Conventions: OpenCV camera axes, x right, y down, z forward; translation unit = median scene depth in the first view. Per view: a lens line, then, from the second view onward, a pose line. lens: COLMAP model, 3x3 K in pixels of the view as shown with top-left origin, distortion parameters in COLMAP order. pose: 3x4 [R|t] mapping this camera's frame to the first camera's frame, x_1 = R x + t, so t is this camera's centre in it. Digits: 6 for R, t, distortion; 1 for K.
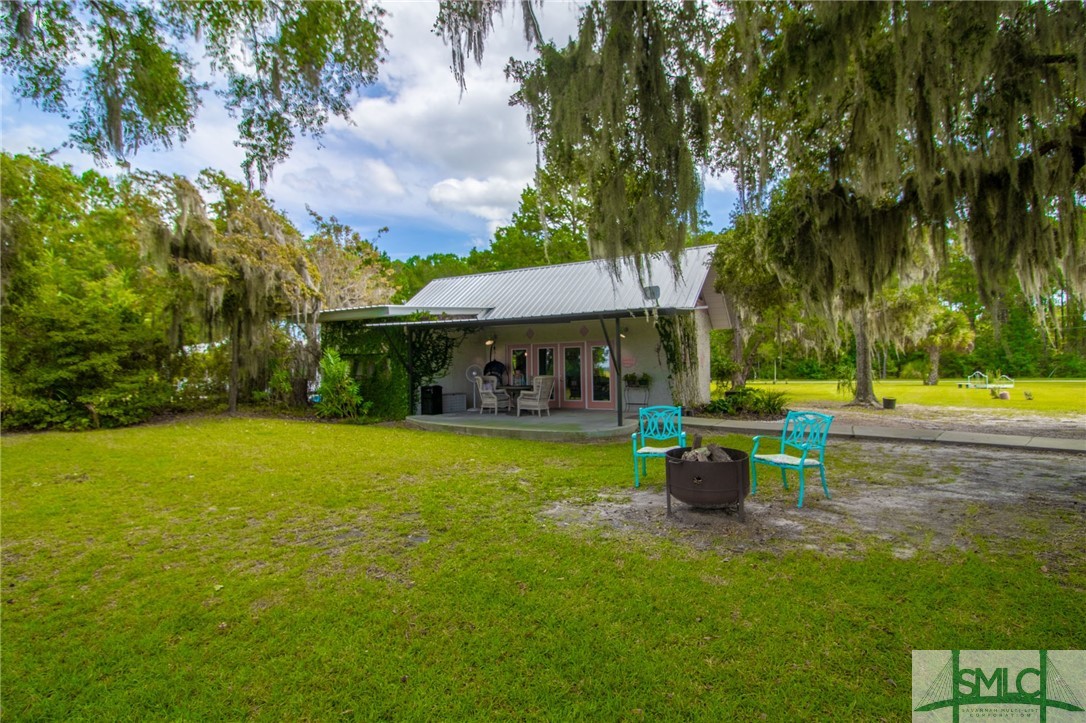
lens RADIAL K [[510.1, 0, 544.4], [0, 510.1, 362.6], [0, 0, 1]] dist [-0.008309, -0.002430]
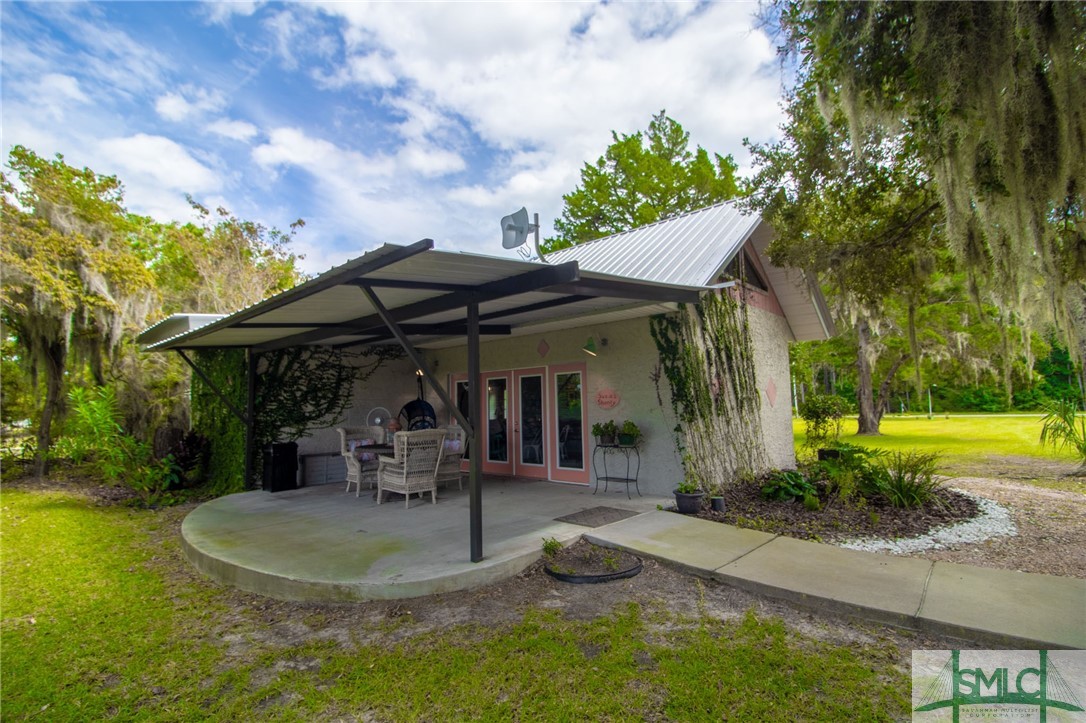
lens RADIAL K [[510.1, 0, 541.0], [0, 510.1, 360.9], [0, 0, 1]] dist [-0.008309, -0.002430]
pose [[0.973513, -0.029900, -0.226669, 0.209617], [0.014267, 0.997424, -0.070296, -0.005399], [0.228187, 0.065200, 0.971432, 0.421266]]
